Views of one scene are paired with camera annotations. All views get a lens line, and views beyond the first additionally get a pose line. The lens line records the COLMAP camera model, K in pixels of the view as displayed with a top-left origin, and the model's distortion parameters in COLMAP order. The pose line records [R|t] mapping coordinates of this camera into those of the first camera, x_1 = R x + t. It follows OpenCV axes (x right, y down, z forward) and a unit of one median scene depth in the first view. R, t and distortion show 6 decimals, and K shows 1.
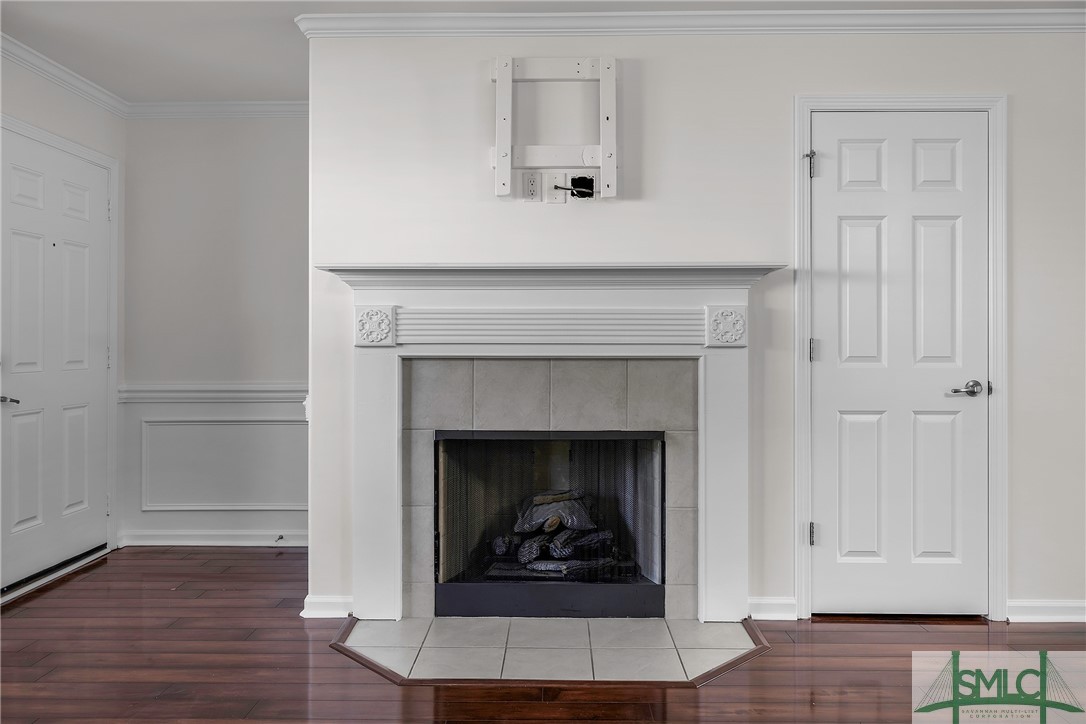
lens RADIAL K [[785.2, 0, 544.2], [0, 785.2, 354.0], [0, 0, 1]] dist [0.001786, -0.000104]
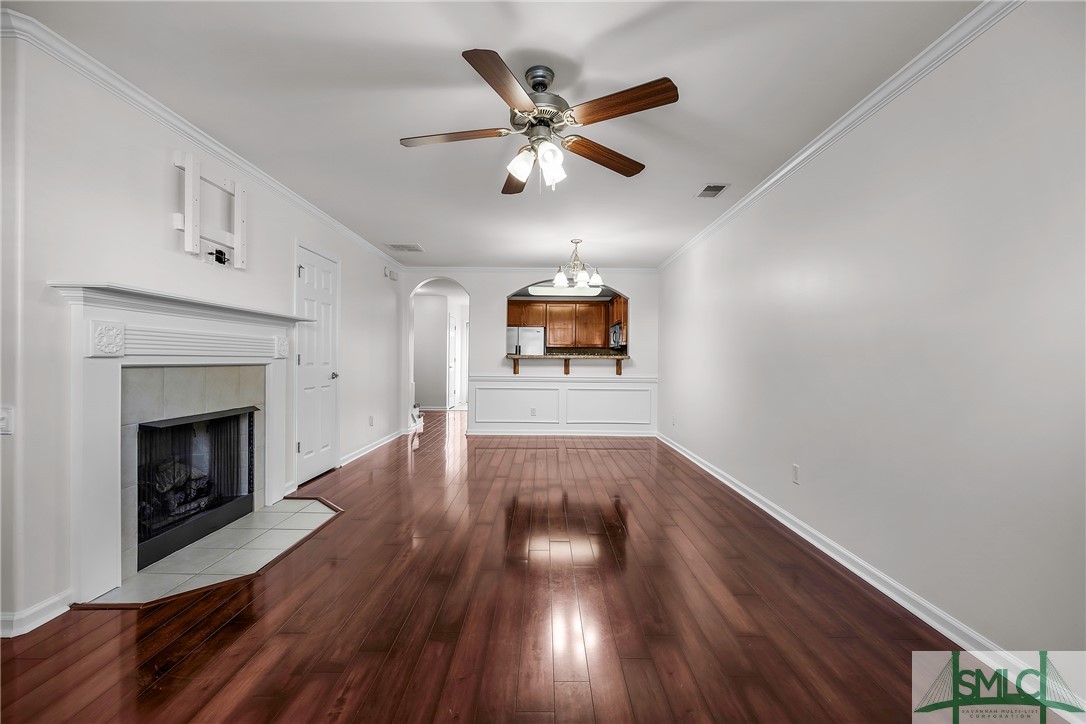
lens RADIAL K [[451.7, 0, 544.9], [0, 451.7, 359.1], [0, 0, 1]] dist [-0.000605, 0.000211]
pose [[-0.013425, 0.002369, 0.999907, -0.871281], [-0.006190, 0.999978, -0.002453, -0.008455], [-0.999891, -0.006222, -0.013410, 0.359513]]
